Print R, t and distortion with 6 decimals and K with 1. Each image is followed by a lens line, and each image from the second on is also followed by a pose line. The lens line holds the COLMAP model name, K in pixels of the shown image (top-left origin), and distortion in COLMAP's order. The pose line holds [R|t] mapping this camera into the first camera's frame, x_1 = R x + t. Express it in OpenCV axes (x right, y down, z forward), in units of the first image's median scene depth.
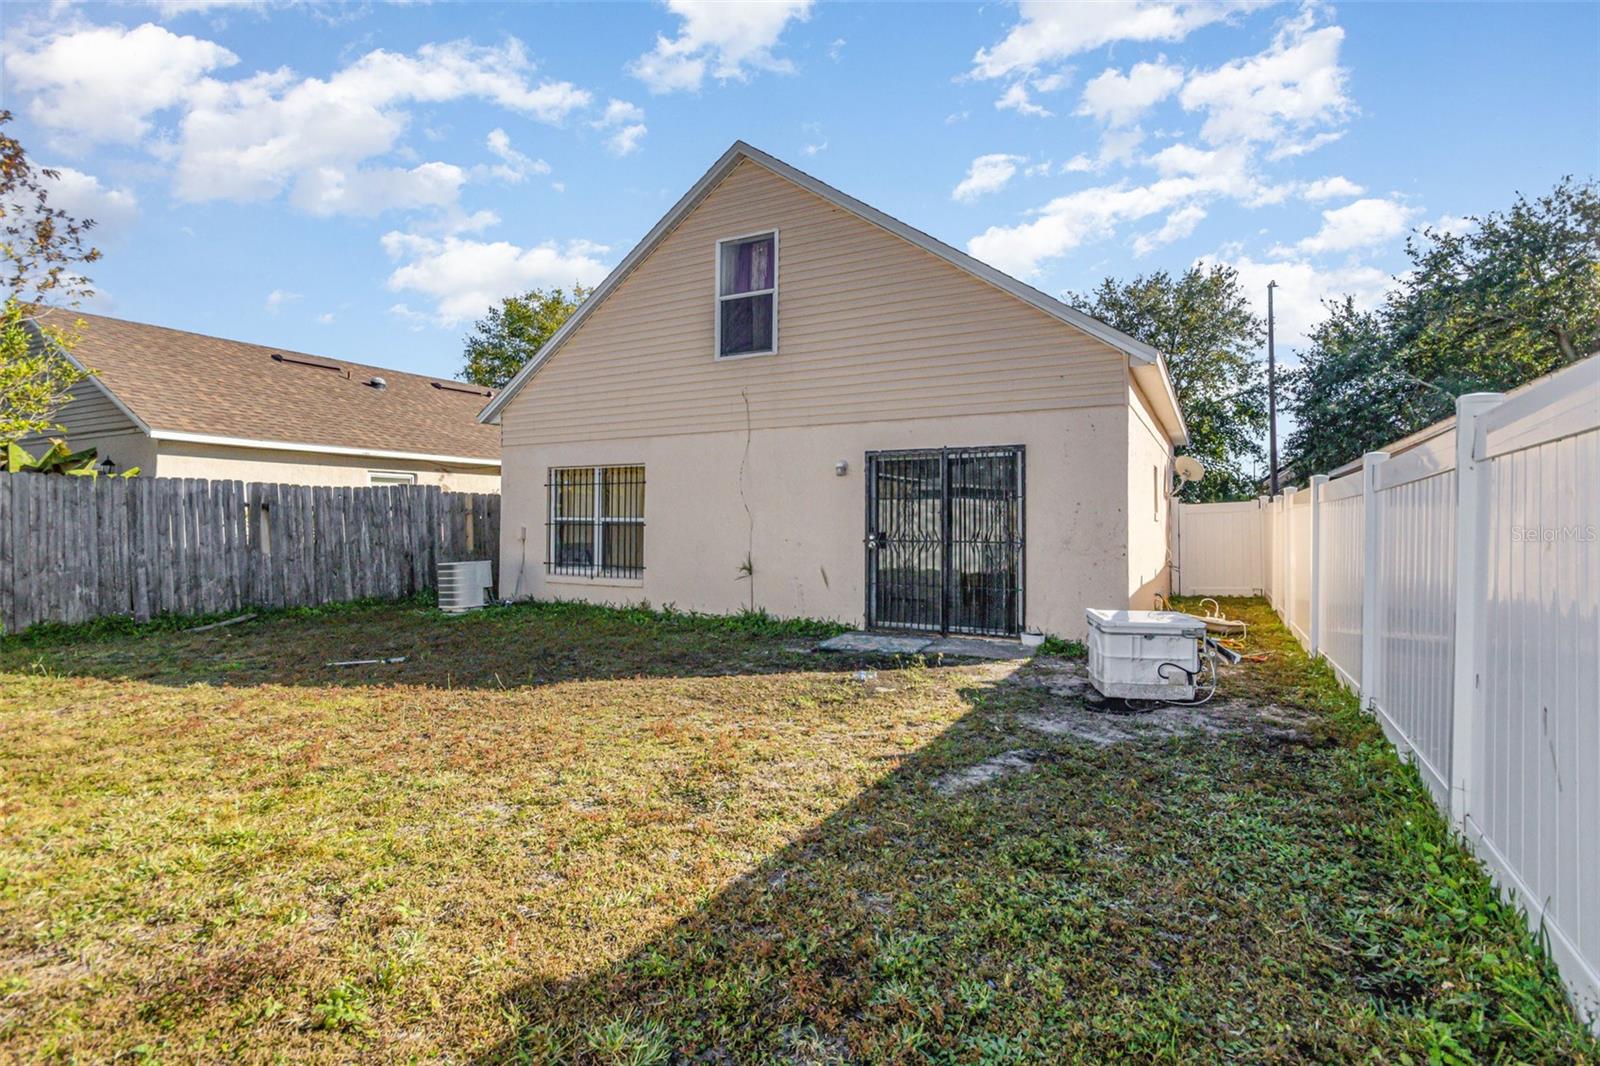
lens RADIAL K [[760.0, 0, 806.8], [0, 760.0, 525.5], [0, 0, 1]] dist [-0.003713, -0.000234]
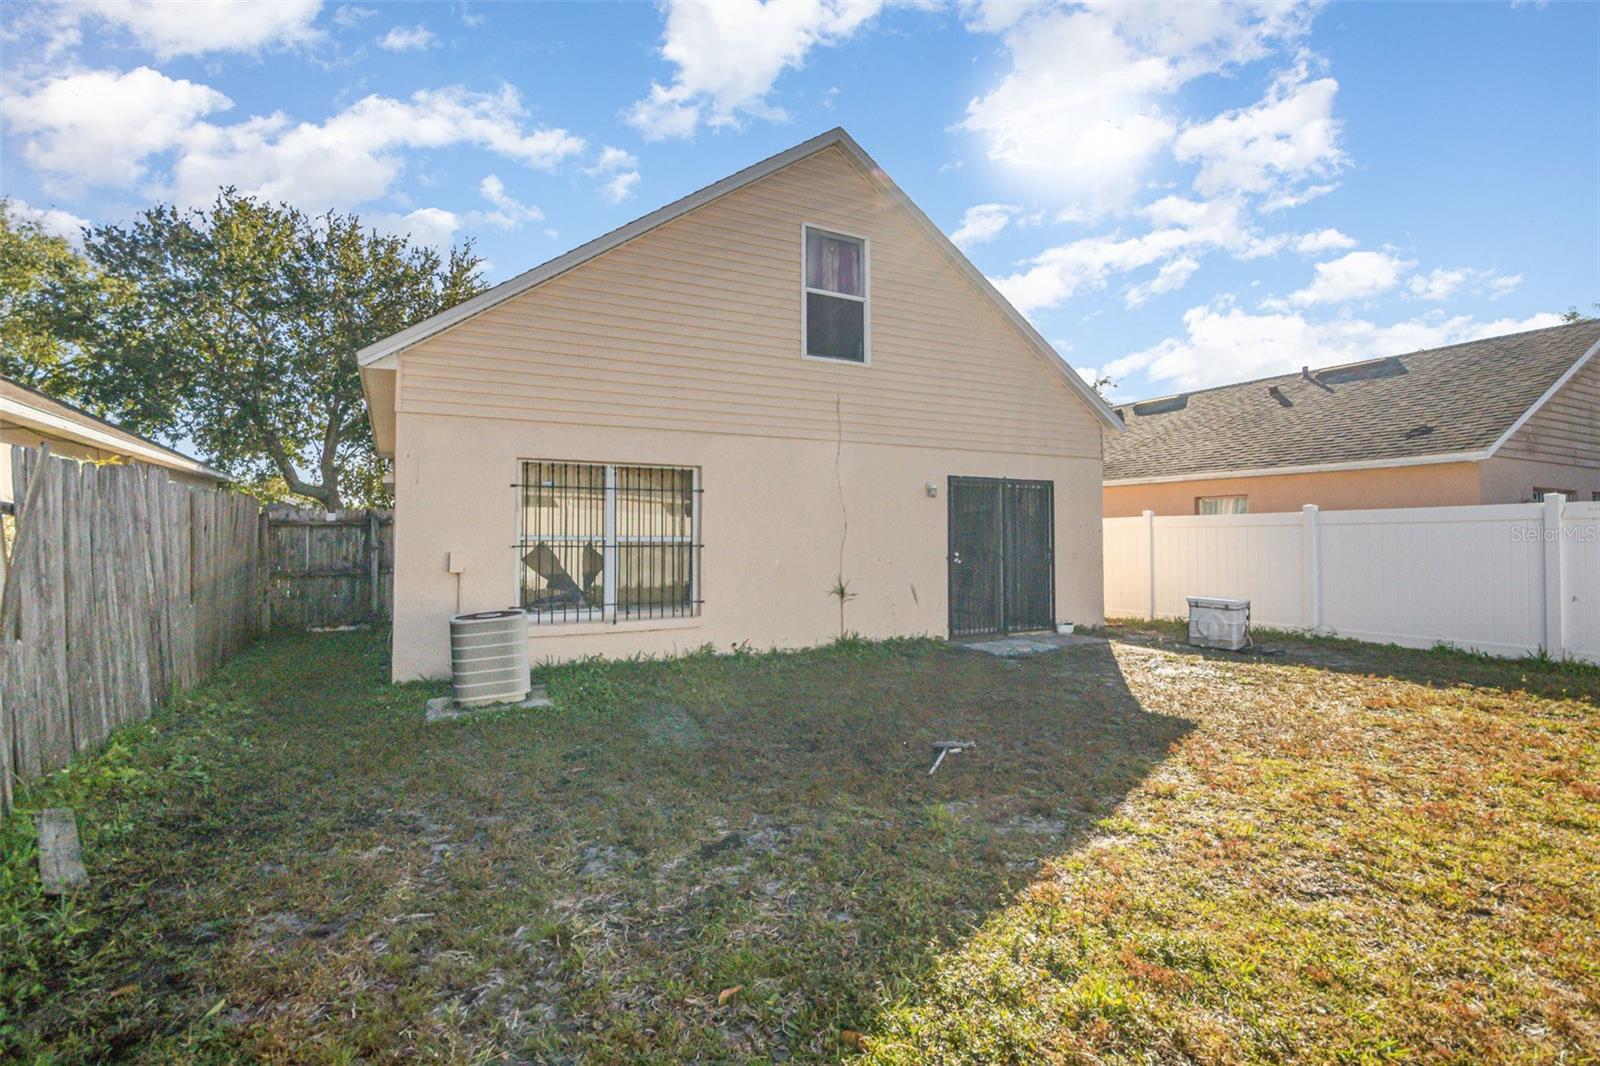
lens RADIAL K [[760.0, 0, 806.8], [0, 760.0, 525.5], [0, 0, 1]] dist [-0.003713, -0.000234]
pose [[0.550059, 0.007674, 0.835090, -0.851132], [0.003692, 0.999926, -0.011620, -0.012760], [-0.835117, 0.009475, 0.549990, 0.514796]]
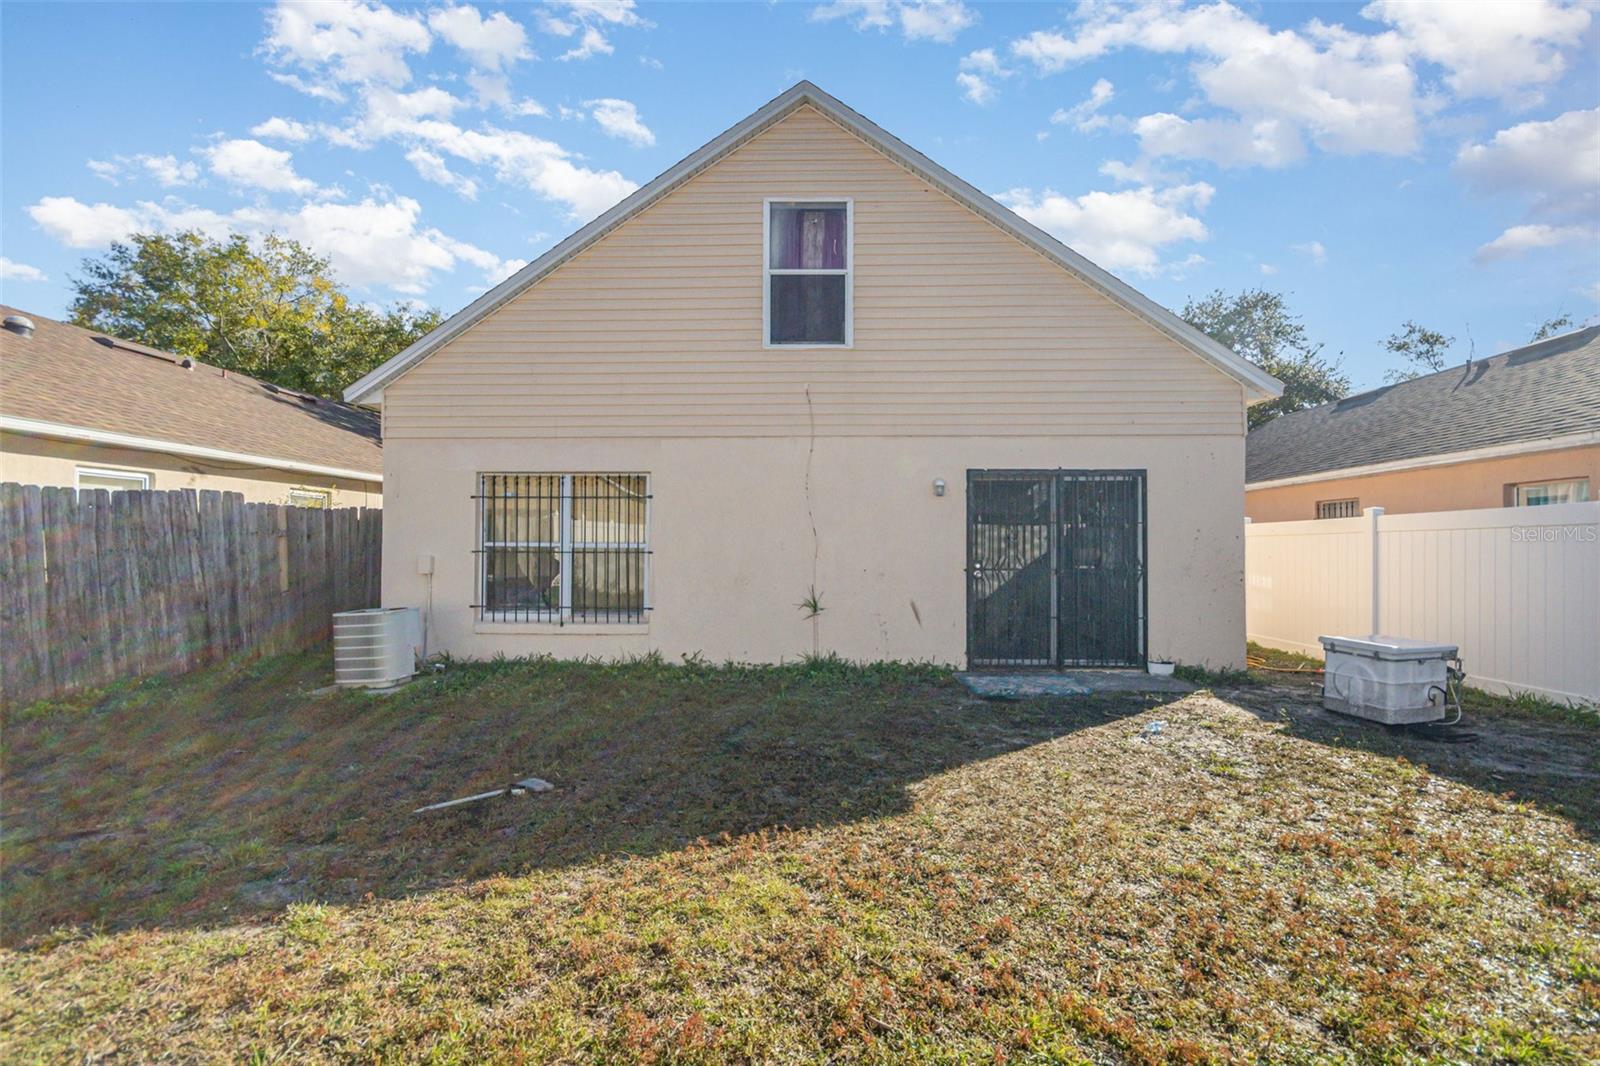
lens RADIAL K [[740.6, 0, 804.8], [0, 740.6, 550.3], [0, 0, 1]] dist [0.000206, -0.000018]
pose [[0.893941, -0.002884, 0.448175, -0.434363], [0.001980, 0.999995, 0.002484, -0.004667], [-0.448180, -0.001333, 0.893943, 0.280036]]
